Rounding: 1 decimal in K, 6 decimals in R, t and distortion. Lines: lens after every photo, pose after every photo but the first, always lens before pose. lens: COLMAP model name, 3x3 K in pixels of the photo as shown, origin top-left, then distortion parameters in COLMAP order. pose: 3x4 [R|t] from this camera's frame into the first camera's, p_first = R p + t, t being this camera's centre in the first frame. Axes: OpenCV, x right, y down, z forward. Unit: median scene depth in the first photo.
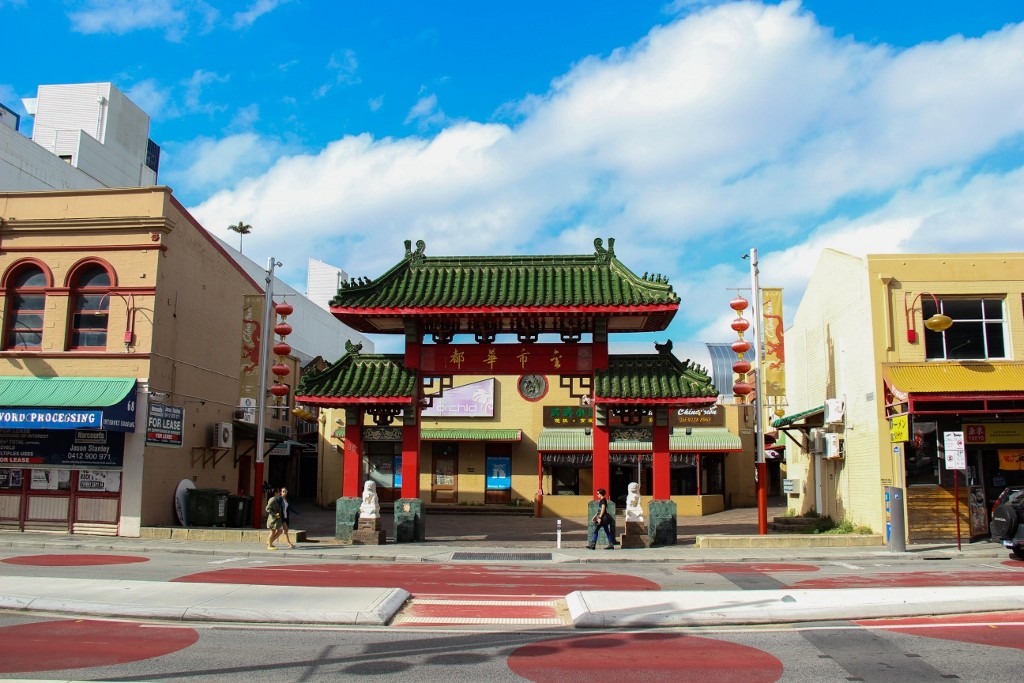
lens RADIAL K [[916.9, 0, 511.4], [0, 916.9, 317.6], [0, 0, 1]] dist [-0.084165, 0.015406]
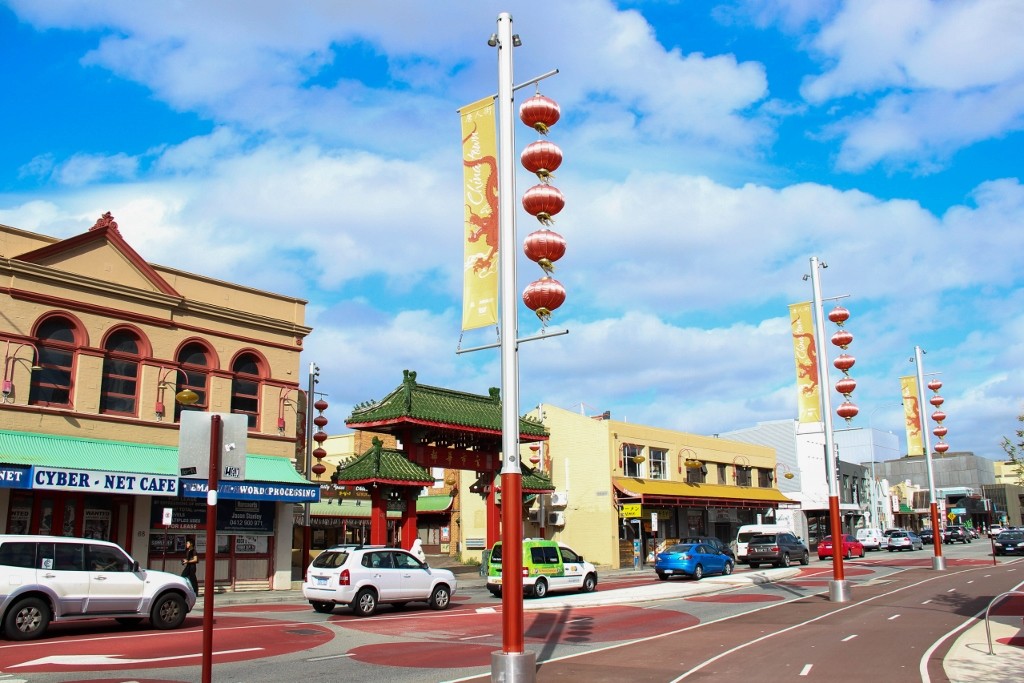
lens RADIAL K [[916.9, 0, 511.4], [0, 916.9, 317.6], [0, 0, 1]] dist [-0.084165, 0.015406]
pose [[0.539061, 0.185058, 0.821686, -1.262616], [-0.137741, 0.981800, -0.130754, 0.000505], [-0.830928, -0.042696, 0.554740, 0.079486]]
